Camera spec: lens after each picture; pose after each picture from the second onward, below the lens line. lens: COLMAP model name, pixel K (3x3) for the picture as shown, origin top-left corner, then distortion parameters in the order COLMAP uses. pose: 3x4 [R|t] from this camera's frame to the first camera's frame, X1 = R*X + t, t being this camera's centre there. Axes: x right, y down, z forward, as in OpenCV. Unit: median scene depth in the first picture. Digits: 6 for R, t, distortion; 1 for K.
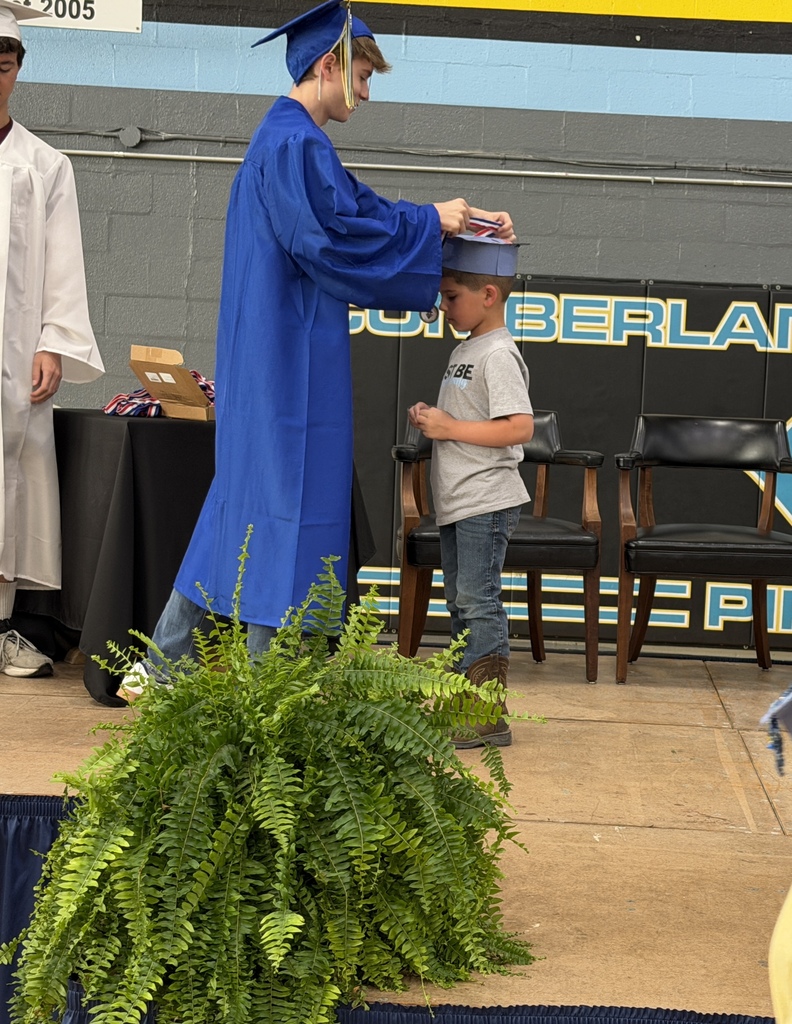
lens RADIAL K [[1909.2, 0, 483.1], [0, 1909.2, 529.6], [0, 0, 1]] dist [0.099083, 0.000000]
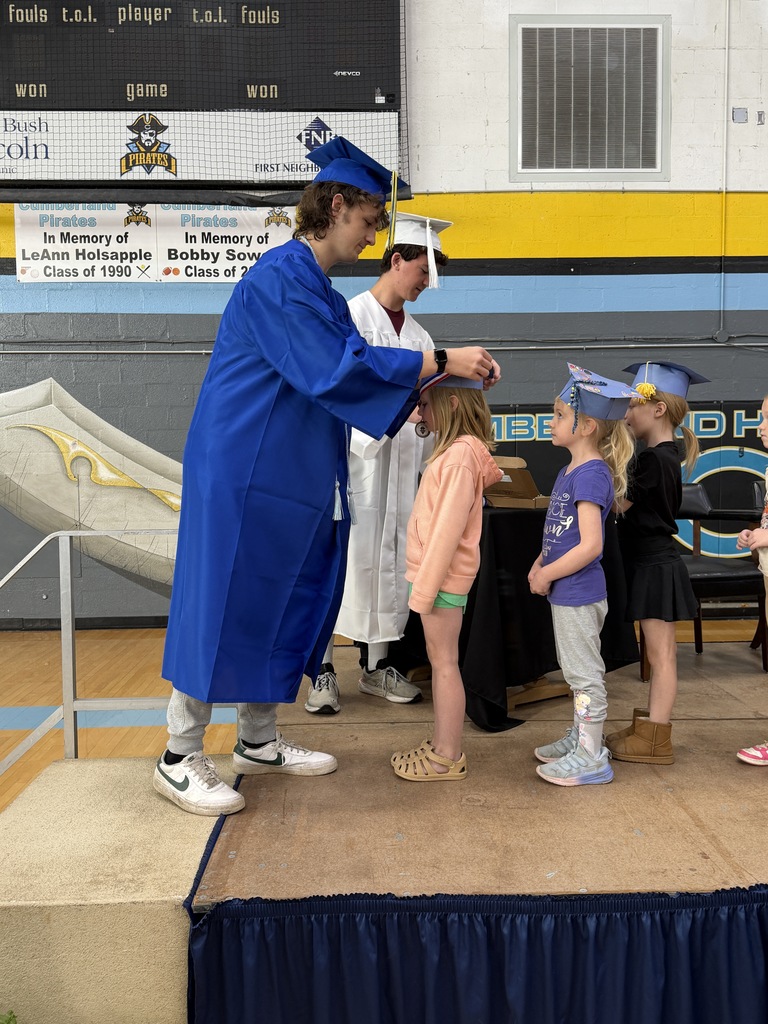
lens RADIAL K [[849.7, 0, 379.9], [0, 849.7, 514.3], [0, 0, 1]] dist [0.063244, -0.095747]
pose [[0.997417, -0.062504, 0.035392, -0.141948], [0.062993, 0.997931, -0.012862, -0.027879], [-0.034515, 0.015058, 0.999291, 0.207571]]
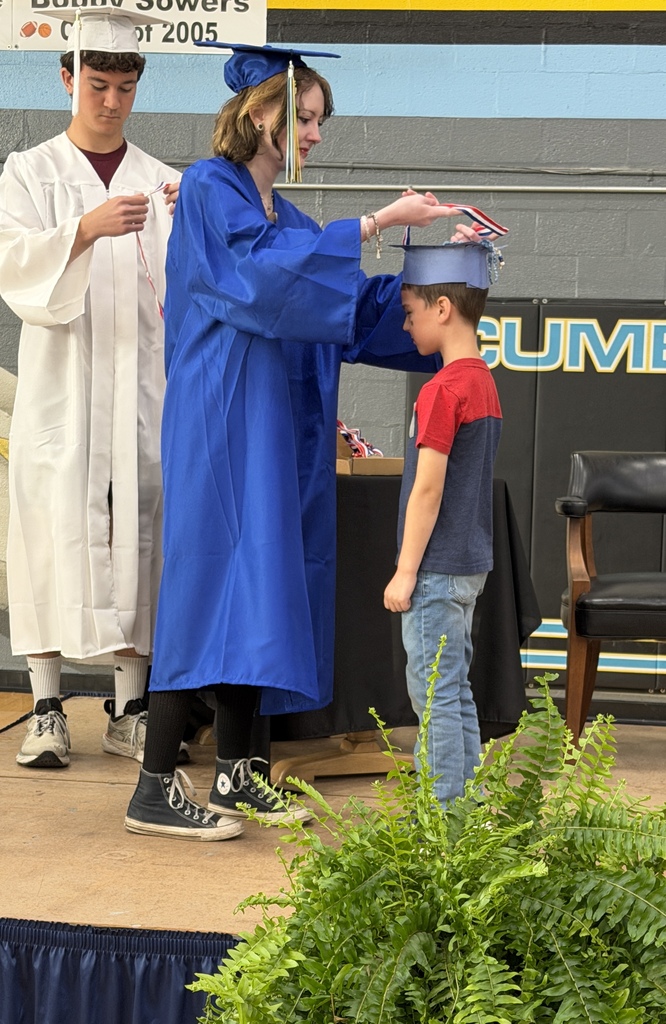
lens RADIAL K [[1862.4, 0, 353.4], [0, 1862.4, 618.5], [0, 0, 1]] dist [0.094687, 0.000000]
pose [[0.992135, -0.001519, -0.125160, -0.018920], [0.005548, 0.999477, 0.031847, -0.009472], [0.125046, -0.032290, 0.991625, 0.078677]]
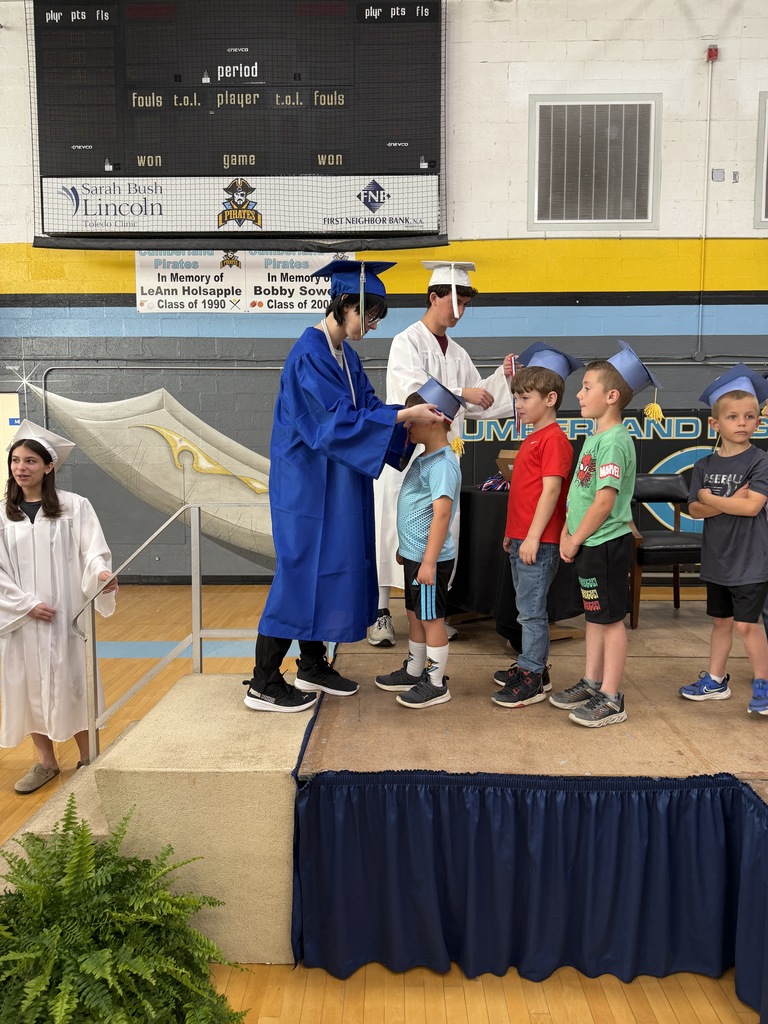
lens RADIAL K [[687.5, 0, 379.0], [0, 687.5, 515.9], [0, 0, 1]] dist [0.048884, -0.072304]
pose [[0.998662, -0.049893, -0.013580, -0.150471], [0.049996, 0.998722, 0.007400, -0.025383], [0.013193, -0.008069, 0.999880, 0.191915]]
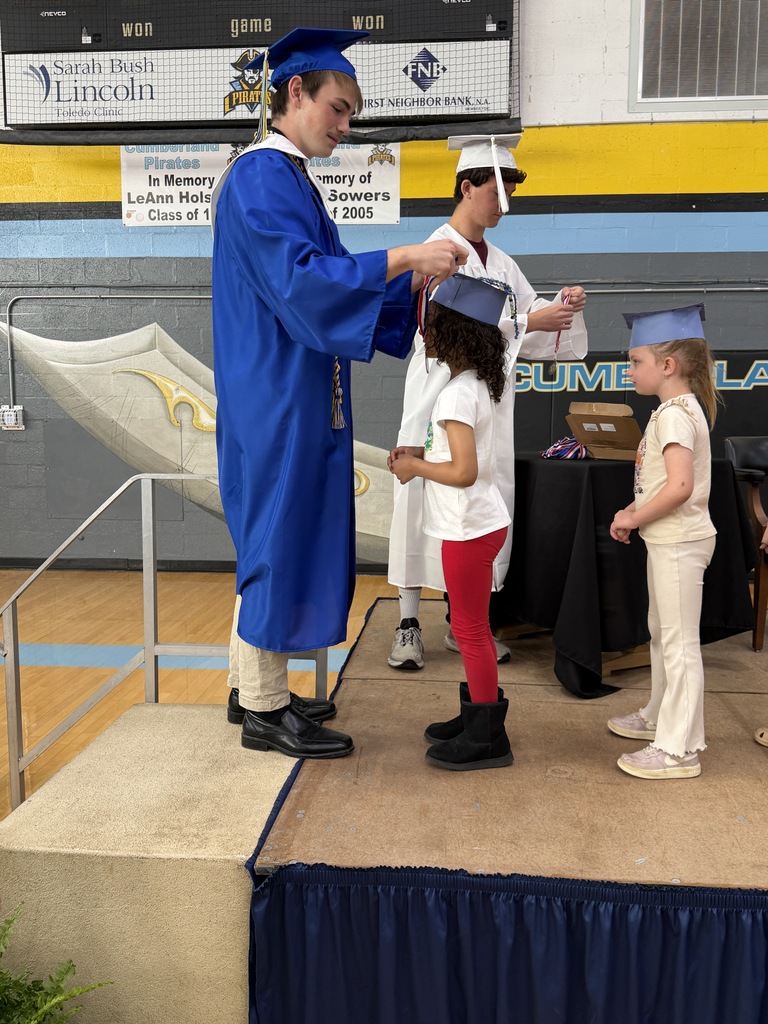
lens RADIAL K [[849.7, 0, 390.1], [0, 849.7, 506.8], [0, 0, 1]] dist [0.063244, -0.095747]
pose [[0.996376, -0.038211, -0.075993, -0.136923], [0.040634, 0.998706, 0.030596, -0.027142], [0.074725, -0.033573, 0.996639, 0.223054]]
